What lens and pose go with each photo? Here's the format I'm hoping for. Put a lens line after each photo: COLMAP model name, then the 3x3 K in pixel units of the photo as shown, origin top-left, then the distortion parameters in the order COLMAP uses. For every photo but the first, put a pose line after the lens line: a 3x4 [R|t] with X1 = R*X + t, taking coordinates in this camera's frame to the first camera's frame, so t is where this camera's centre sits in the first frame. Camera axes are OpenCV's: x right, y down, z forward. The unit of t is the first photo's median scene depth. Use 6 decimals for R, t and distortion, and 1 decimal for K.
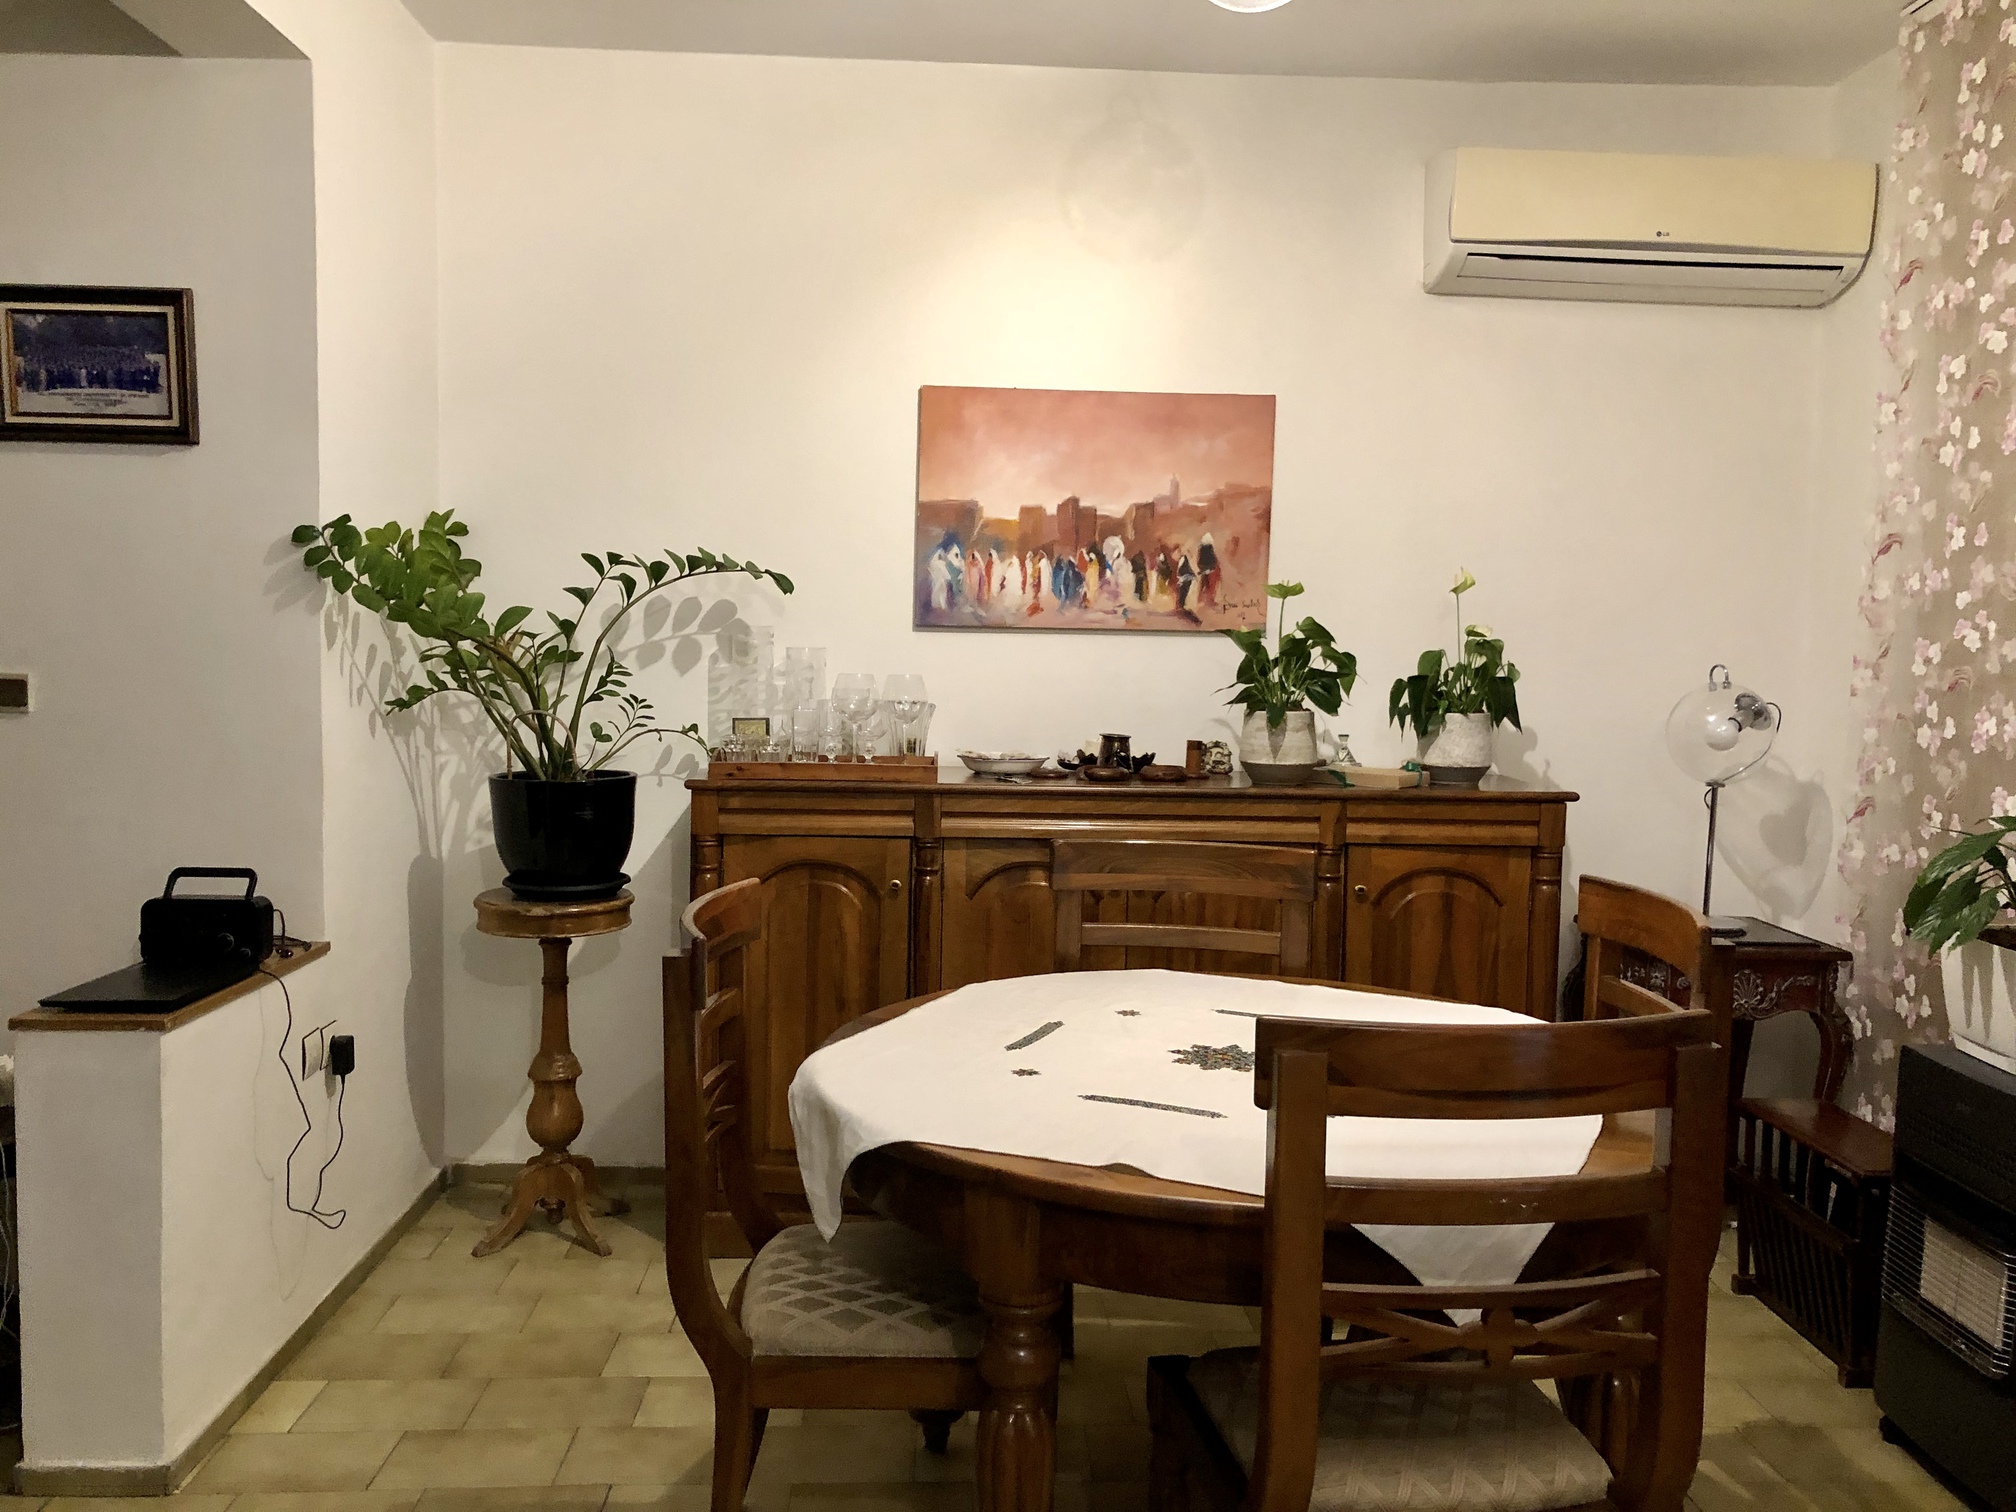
lens RADIAL K [[1571.0, 0, 1008.0], [0, 1571.0, 756.0], [0, 0, 1]] dist [0.060614, -0.099398]
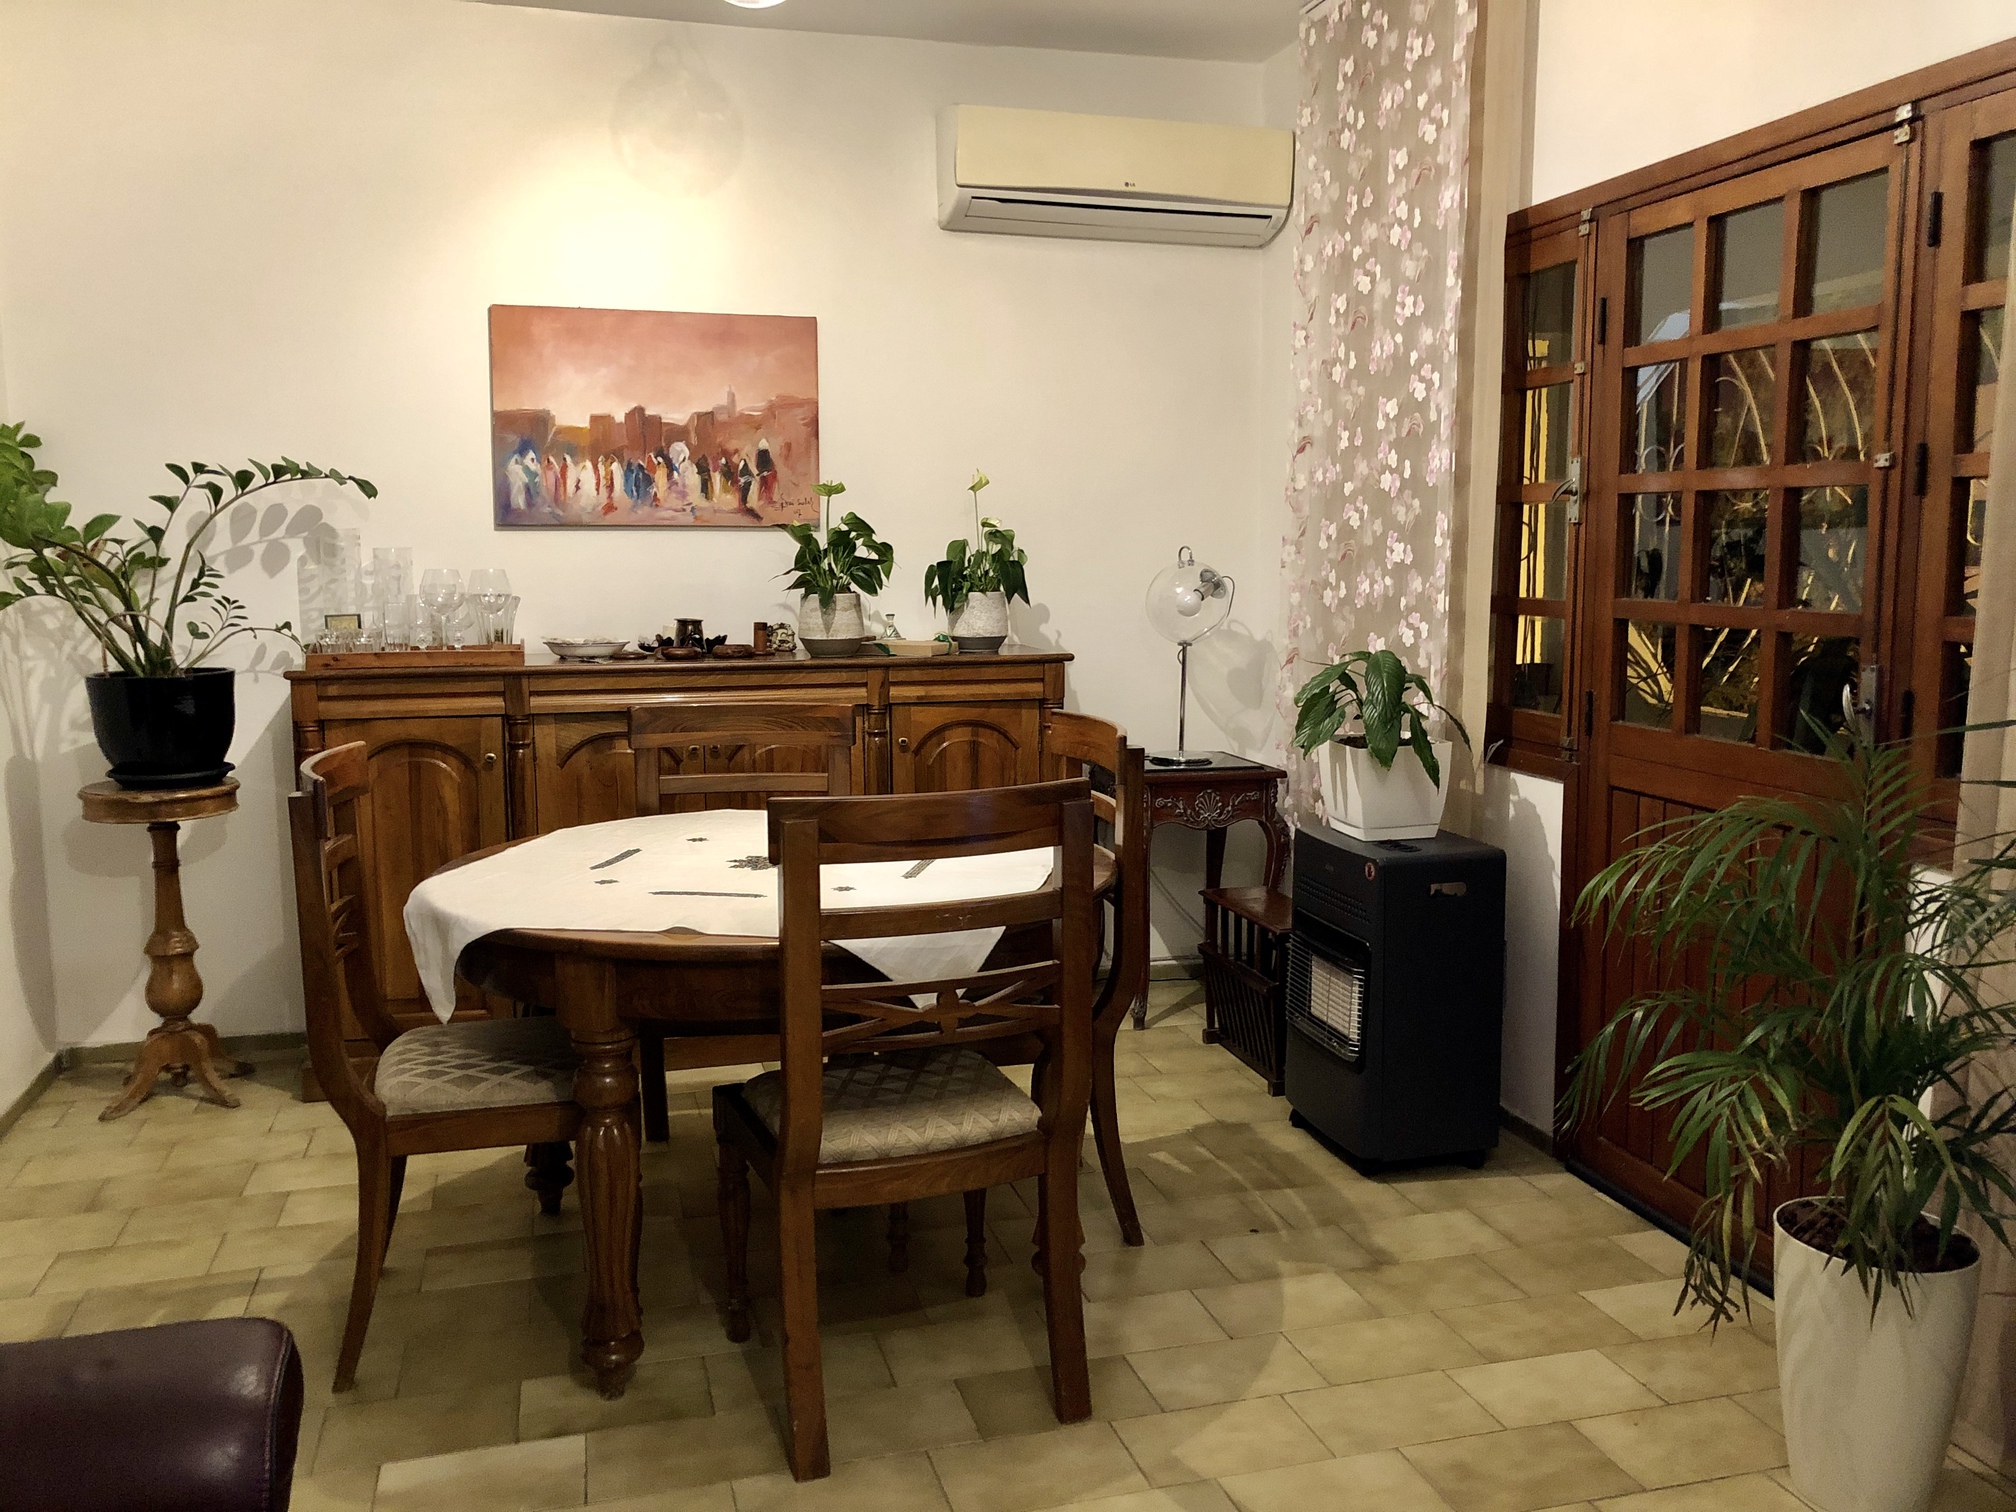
lens RADIAL K [[1633.5, 0, 1008.0], [0, 1633.5, 756.0], [0, 0, 1]] dist [-0.000577, -0.003288]
pose [[0.972314, -0.051386, 0.227960, 0.020665], [0.039489, 0.997624, 0.056447, 0.028826], [-0.230319, -0.045882, 0.972033, -0.207136]]
